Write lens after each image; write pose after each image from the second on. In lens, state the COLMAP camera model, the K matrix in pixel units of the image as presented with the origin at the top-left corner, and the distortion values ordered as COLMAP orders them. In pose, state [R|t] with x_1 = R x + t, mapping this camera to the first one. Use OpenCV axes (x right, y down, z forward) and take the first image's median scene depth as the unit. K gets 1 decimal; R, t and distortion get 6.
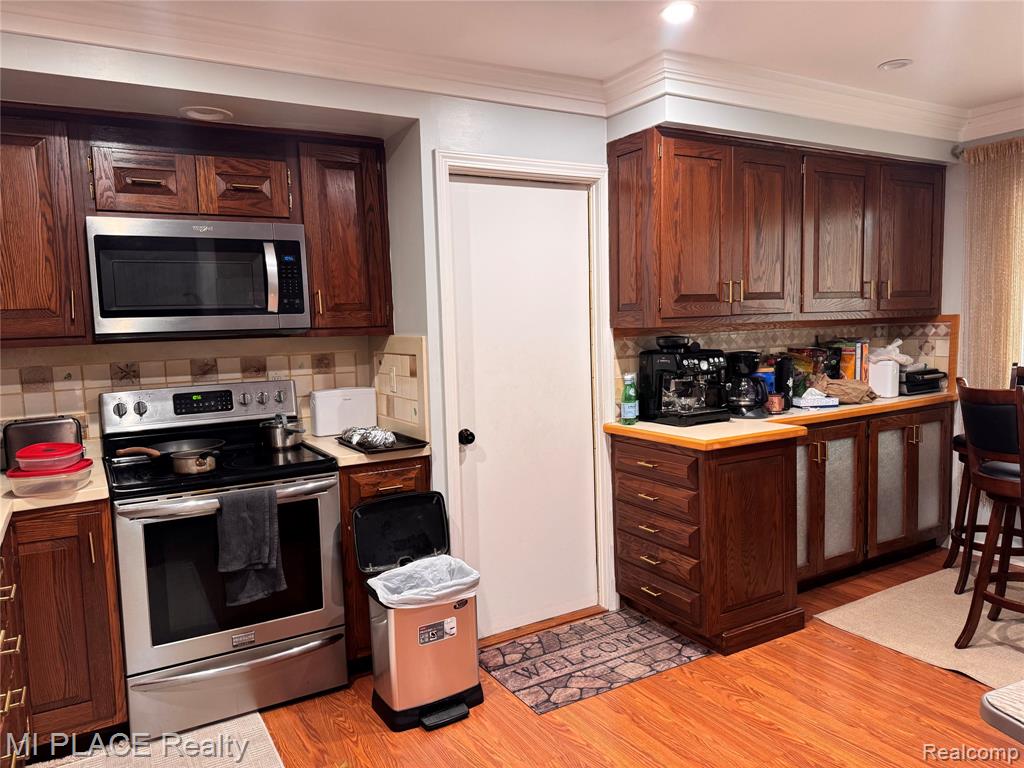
lens RADIAL K [[715.3, 0, 512.0], [0, 715.3, 384.0], [0, 0, 1]] dist [0.072087, -0.003303]
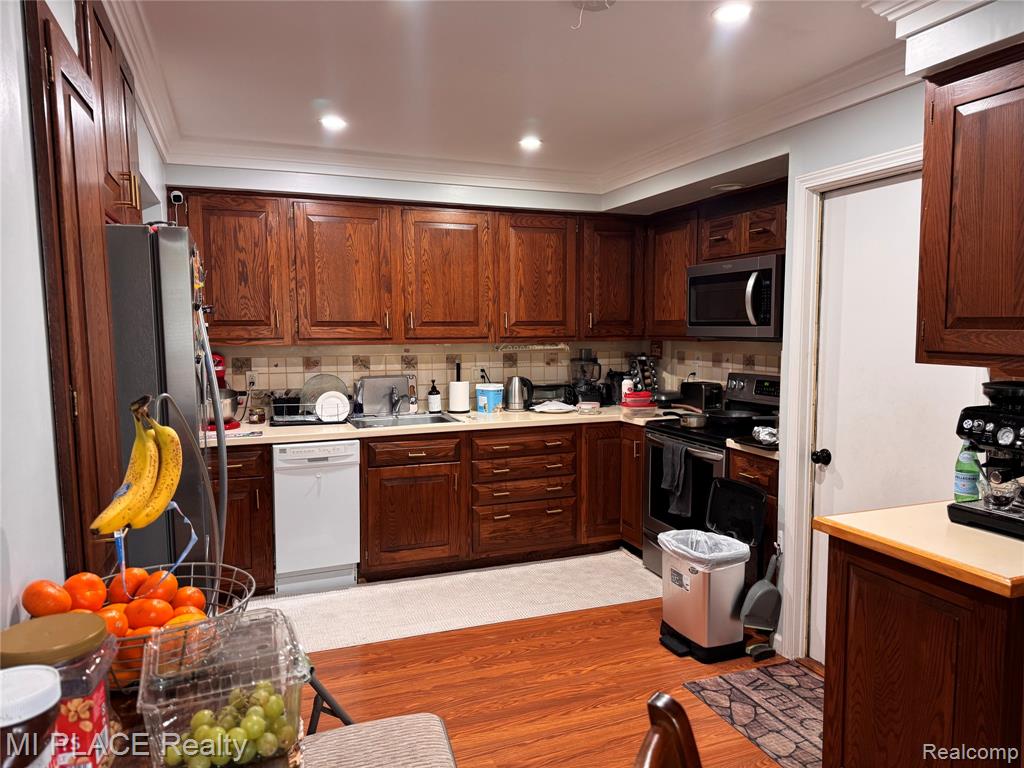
lens RADIAL K [[715.3, 0, 512.0], [0, 715.3, 384.0], [0, 0, 1]] dist [0.072087, -0.003303]
pose [[-0.154371, 0.120575, -0.980628, 1.037934], [-0.068150, 0.988862, 0.132316, -0.136846], [0.985660, 0.087256, -0.144435, 0.766472]]
